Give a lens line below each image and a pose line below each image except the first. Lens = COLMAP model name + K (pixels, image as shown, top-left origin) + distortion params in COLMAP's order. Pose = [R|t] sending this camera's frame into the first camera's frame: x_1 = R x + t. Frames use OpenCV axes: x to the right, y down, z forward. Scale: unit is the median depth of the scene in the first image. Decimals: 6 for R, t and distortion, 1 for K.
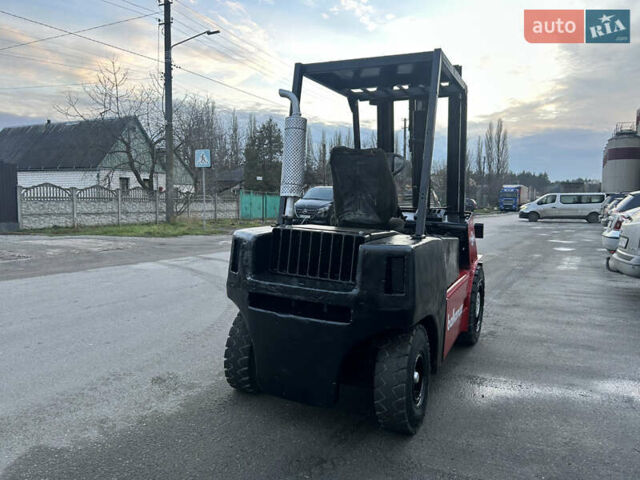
lens RADIAL K [[477.4, 0, 322.0], [0, 477.4, 240.4], [0, 0, 1]] dist [0.009596, -0.002225]
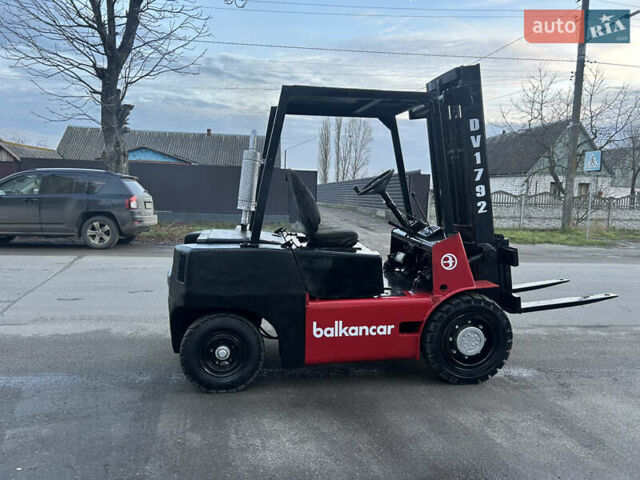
lens RADIAL K [[477.4, 0, 322.0], [0, 477.4, 240.4], [0, 0, 1]] dist [0.009596, -0.002225]
pose [[0.593379, 0.081877, -0.800748, 0.156662], [-0.087370, 0.995487, 0.037045, -0.009958], [0.800167, 0.047980, 0.597855, 0.049930]]
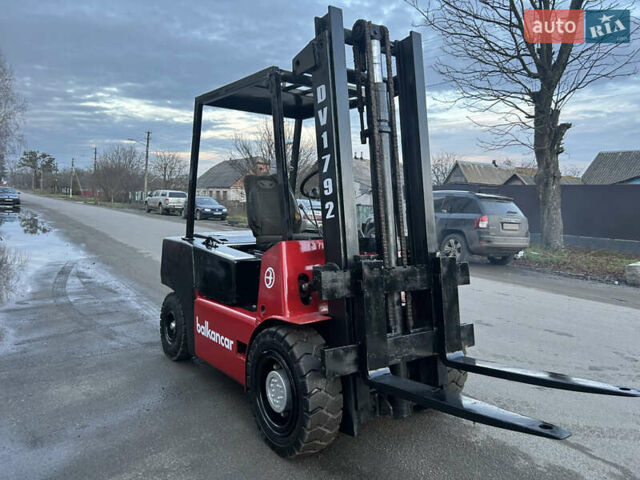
lens RADIAL K [[477.4, 0, 322.0], [0, 477.4, 240.4], [0, 0, 1]] dist [0.009596, -0.002225]
pose [[-0.406108, 0.041993, -0.912860, 0.161261], [-0.128540, 0.986387, 0.102560, -0.024565], [0.904740, 0.158990, -0.395181, 0.238652]]
